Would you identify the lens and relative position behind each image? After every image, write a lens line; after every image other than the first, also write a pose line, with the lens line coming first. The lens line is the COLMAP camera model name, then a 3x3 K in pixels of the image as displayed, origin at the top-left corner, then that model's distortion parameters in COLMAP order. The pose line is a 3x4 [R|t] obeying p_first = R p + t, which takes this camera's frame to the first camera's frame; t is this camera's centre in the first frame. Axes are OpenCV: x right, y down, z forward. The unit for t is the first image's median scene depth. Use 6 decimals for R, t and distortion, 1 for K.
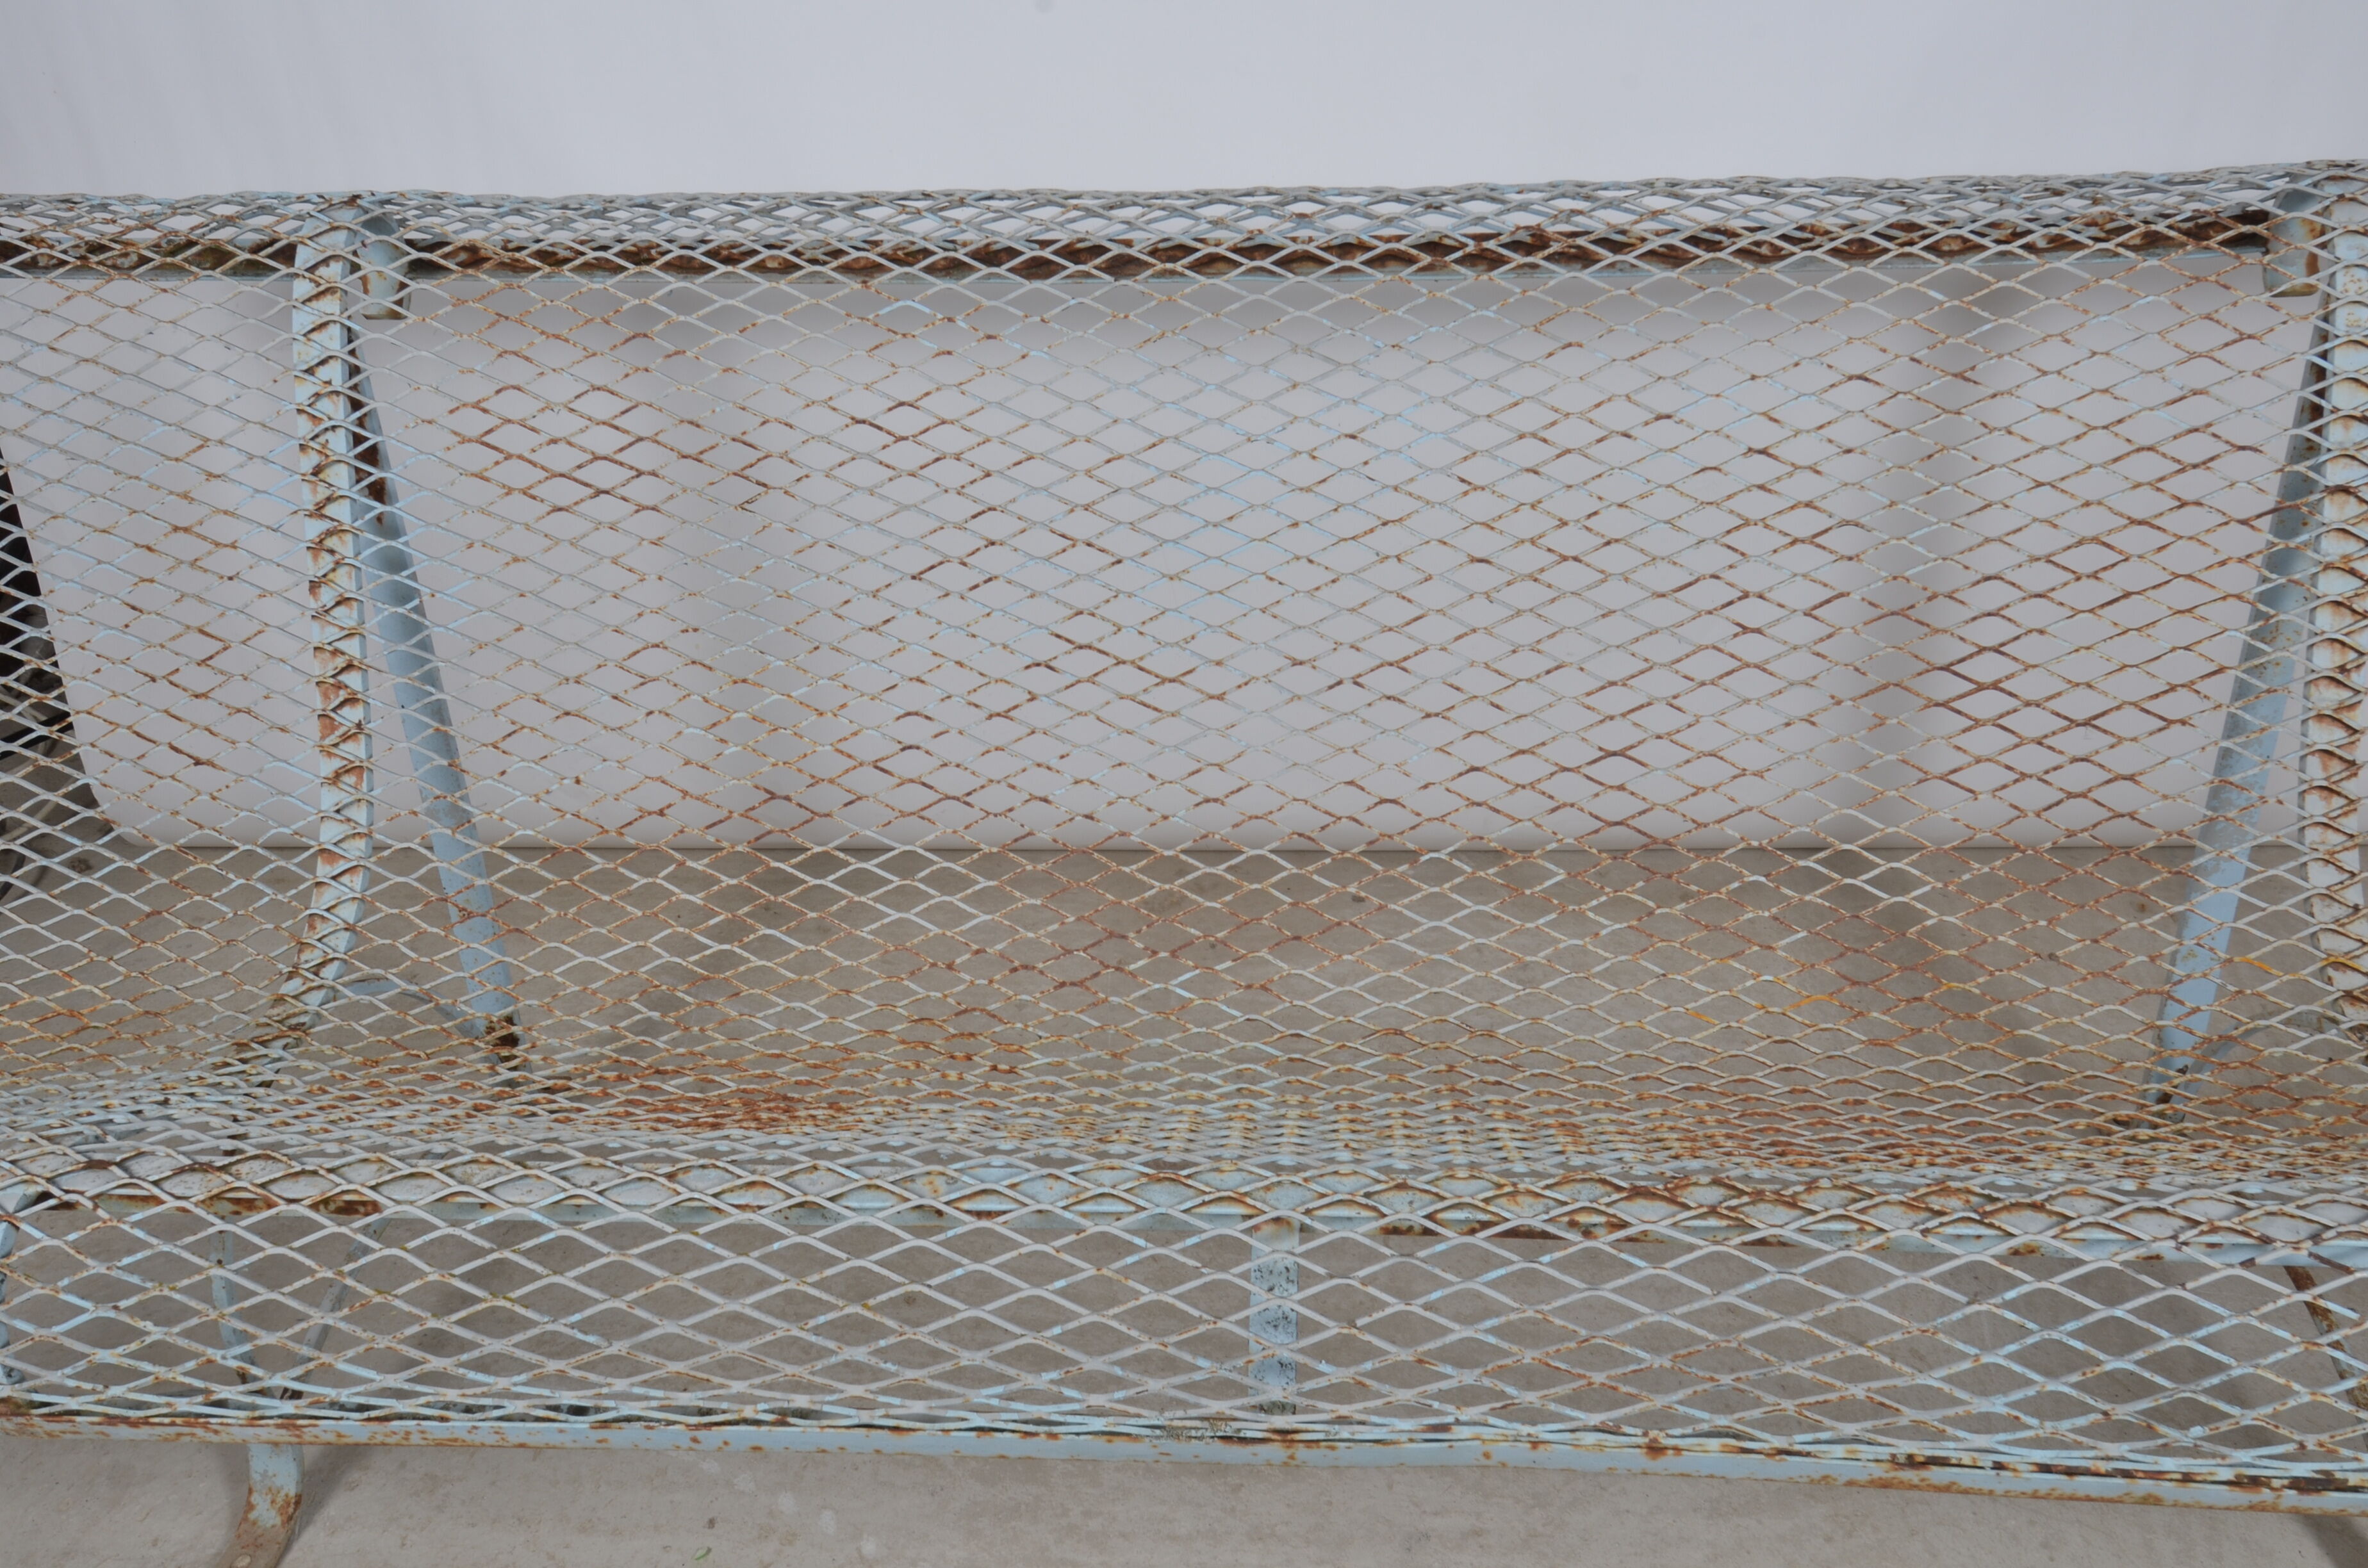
lens RADIAL K [[1834.1, 0, 1211.7], [0, 1834.1, 826.4], [0, 0, 1]] dist [0.057545, -0.062670]
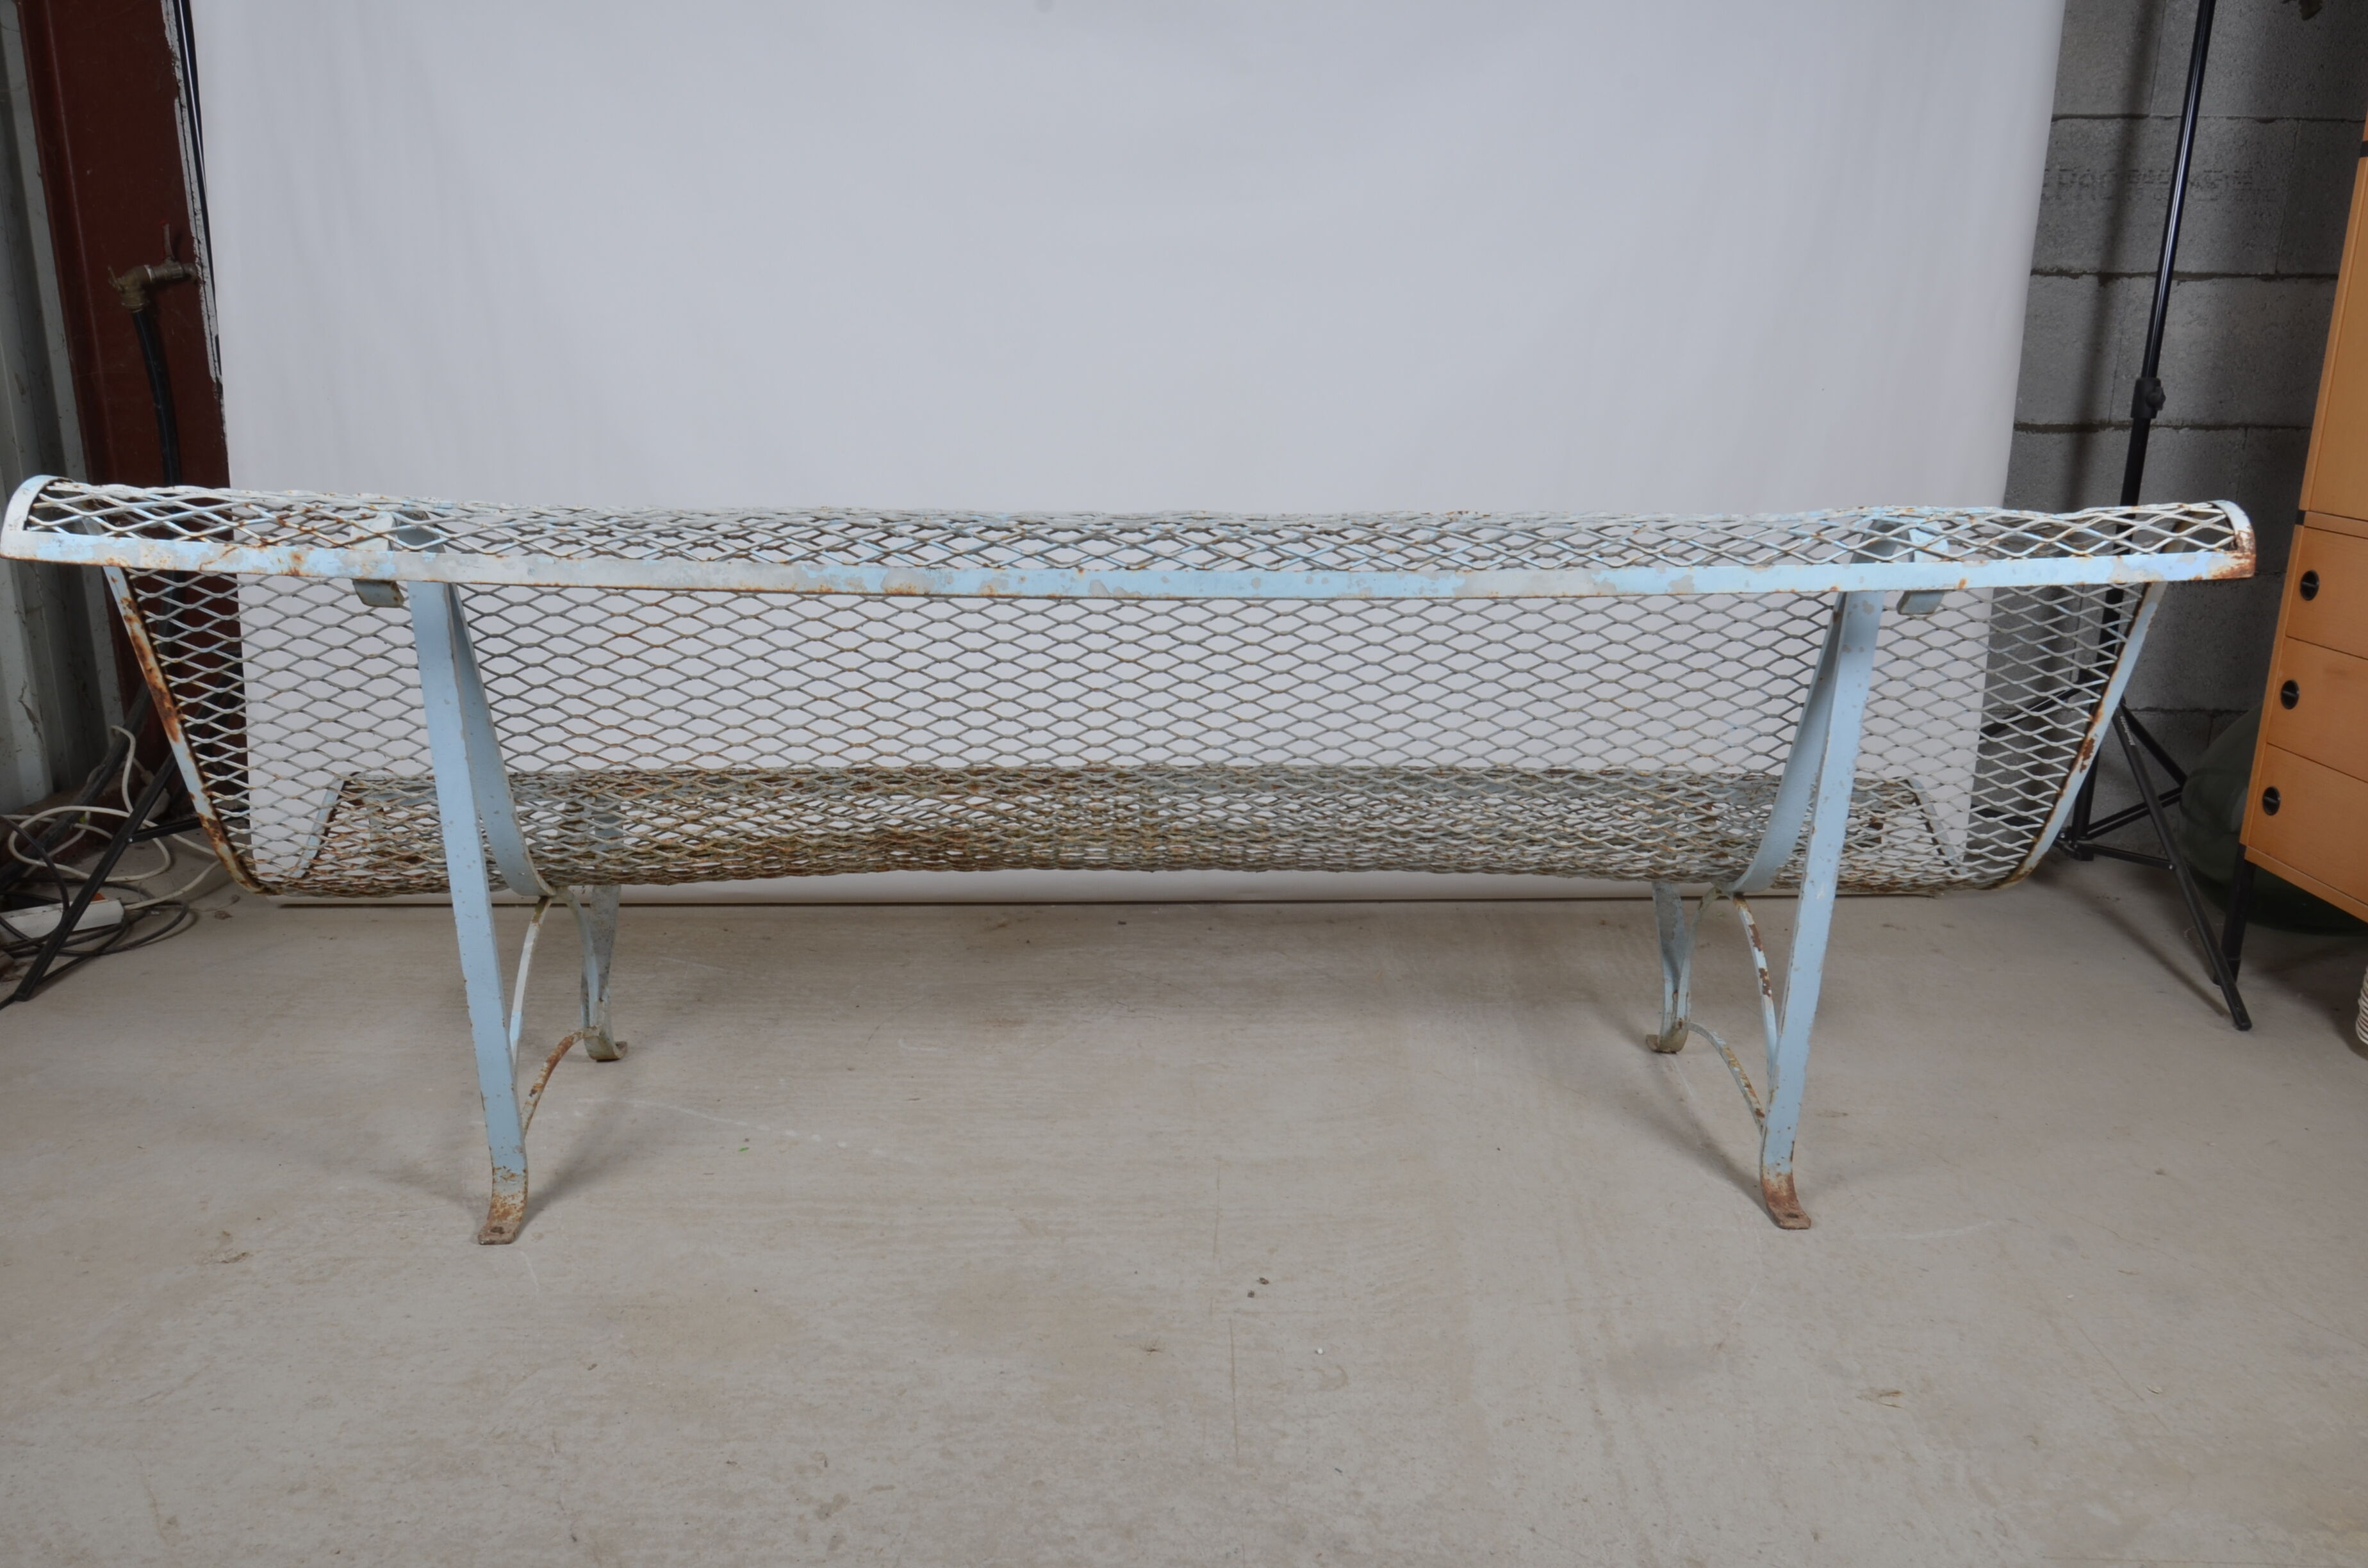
lens RADIAL K [[1834.1, 0, 1210.8], [0, 1834.1, 833.2], [0, 0, 1]] dist [0.057545, -0.062670]
pose [[0.992017, 0.012771, 0.125455, -0.061897], [0.019431, 0.967496, -0.252139, 0.547568], [-0.124597, 0.252564, 0.959524, -0.779086]]
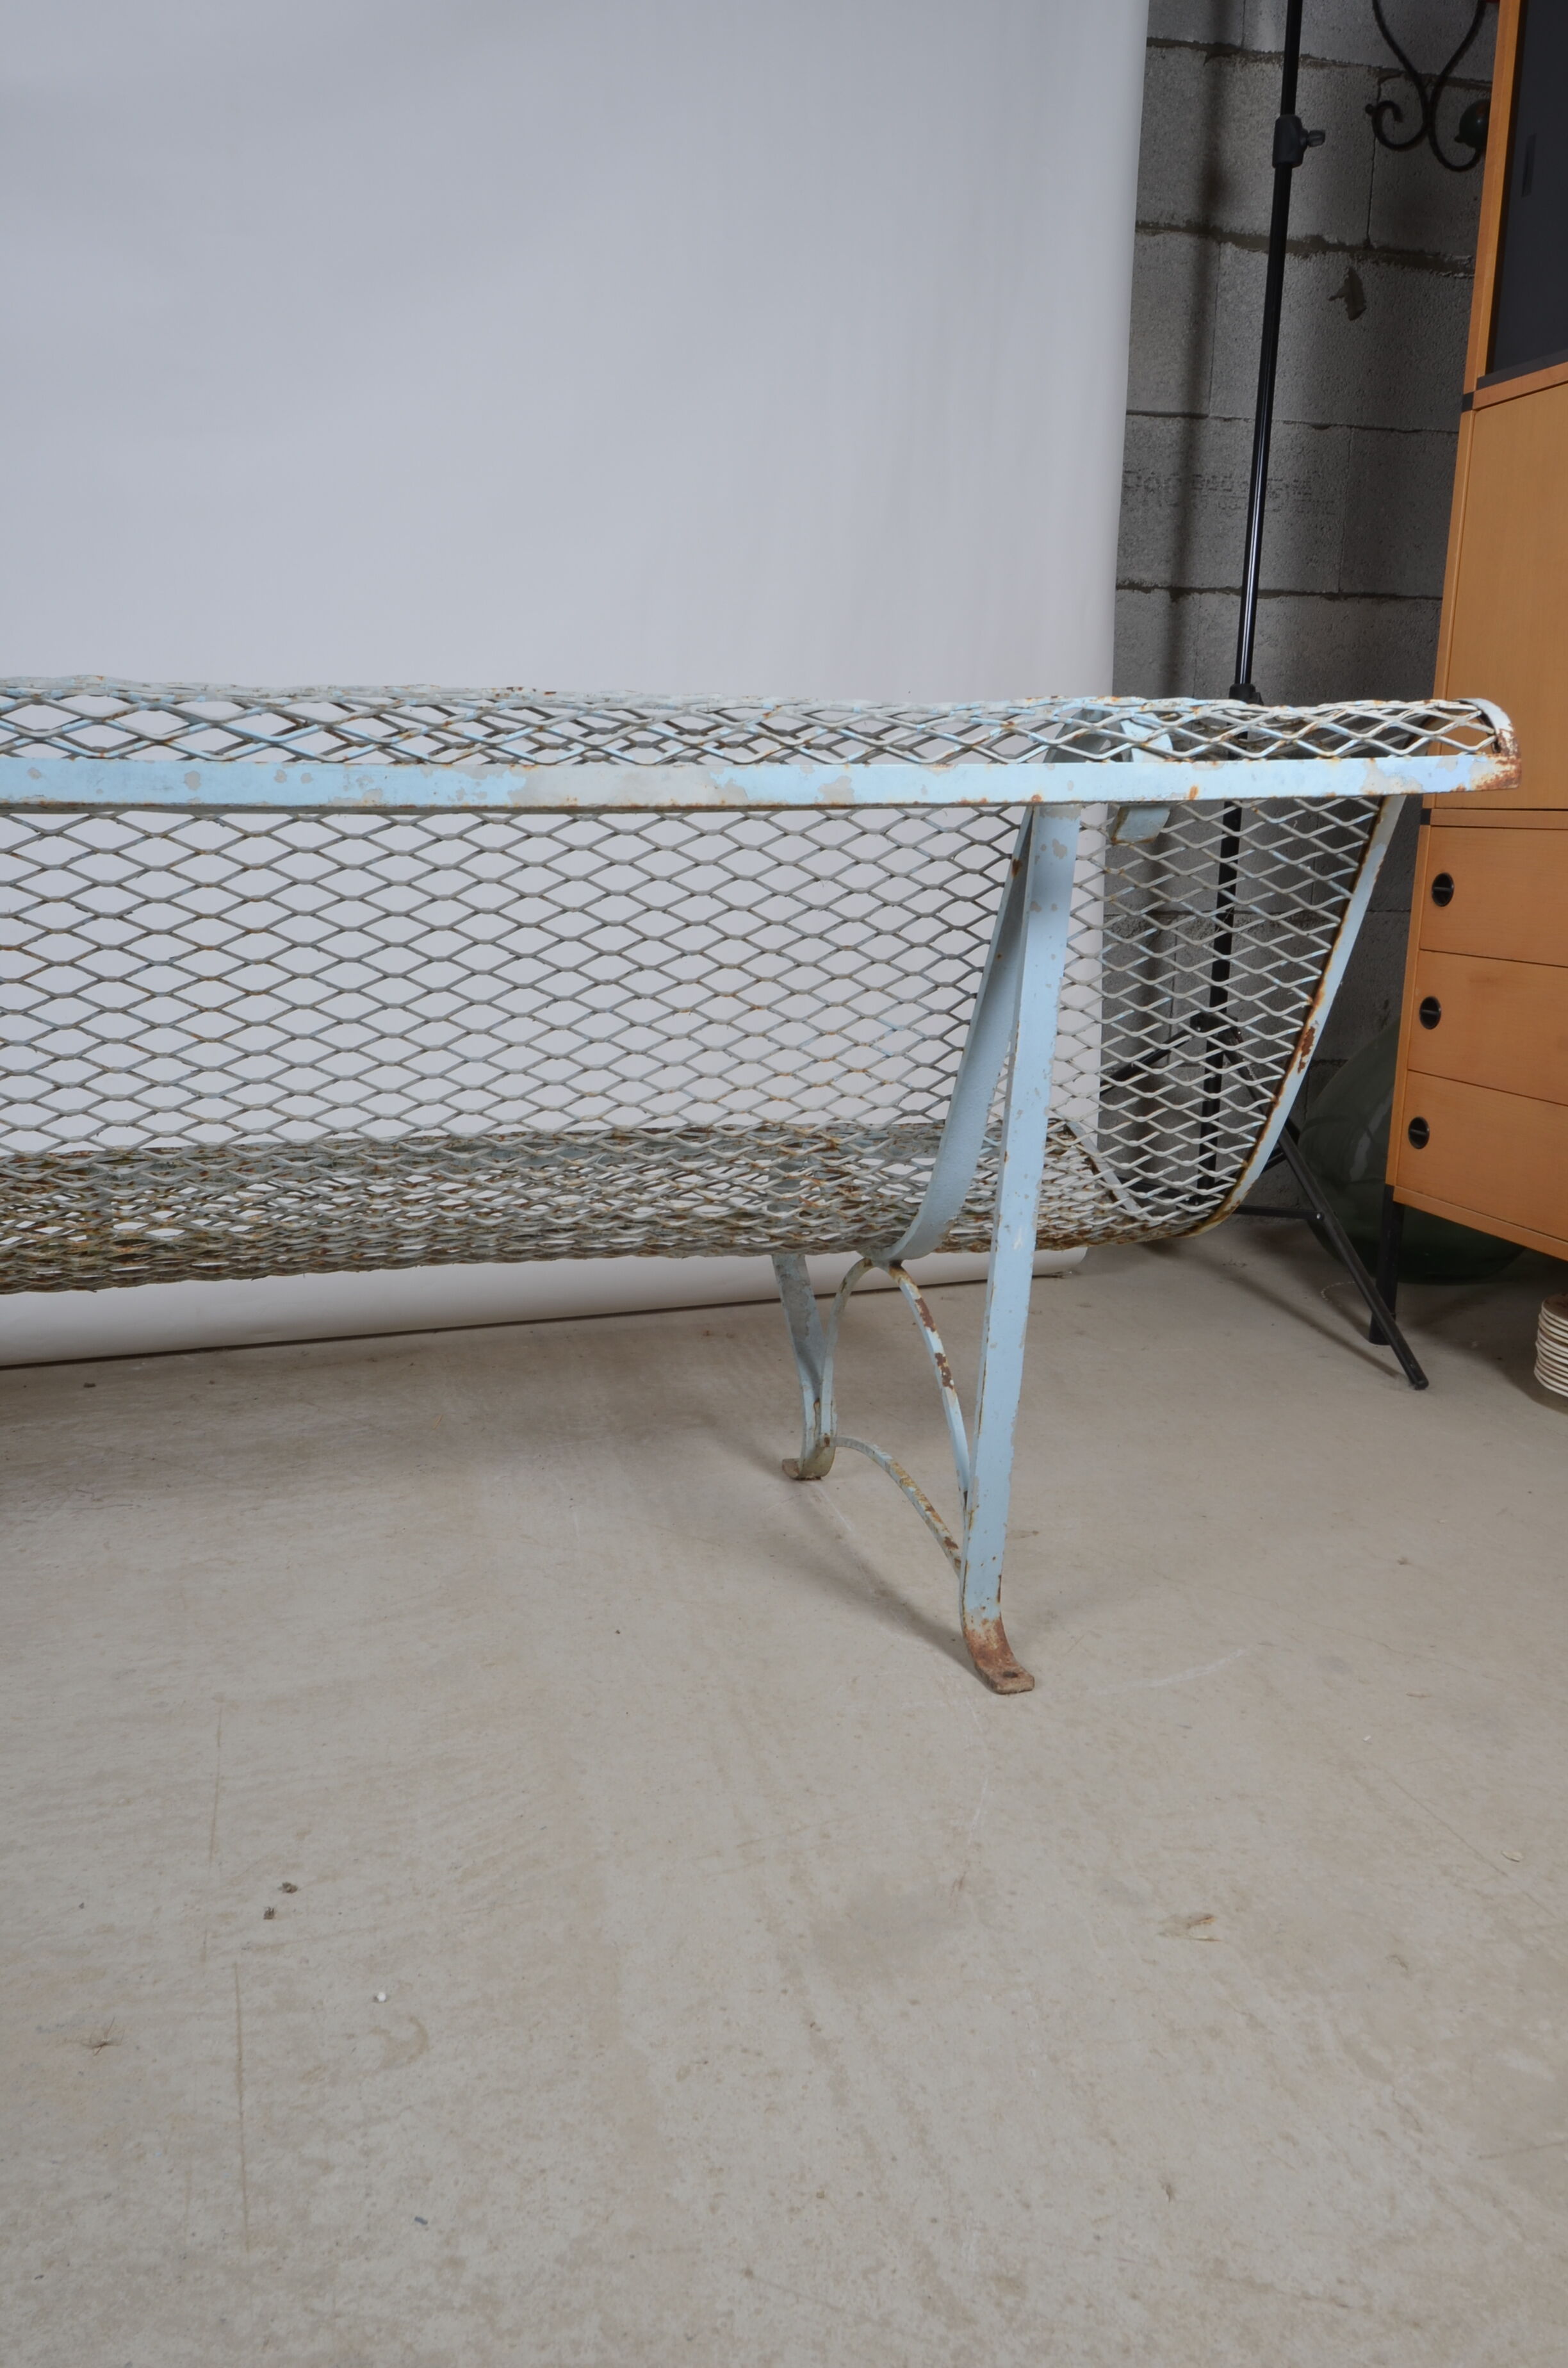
lens RADIAL K [[1834.1, 0, 741.7], [0, 1834.1, 1215.6], [0, 0, 1]] dist [0.057545, -0.062670]
pose [[0.925222, -0.043800, 0.376890, 0.040703], [0.155640, 0.949711, -0.271708, 0.489270], [-0.346035, 0.310050, 0.885510, -0.319539]]
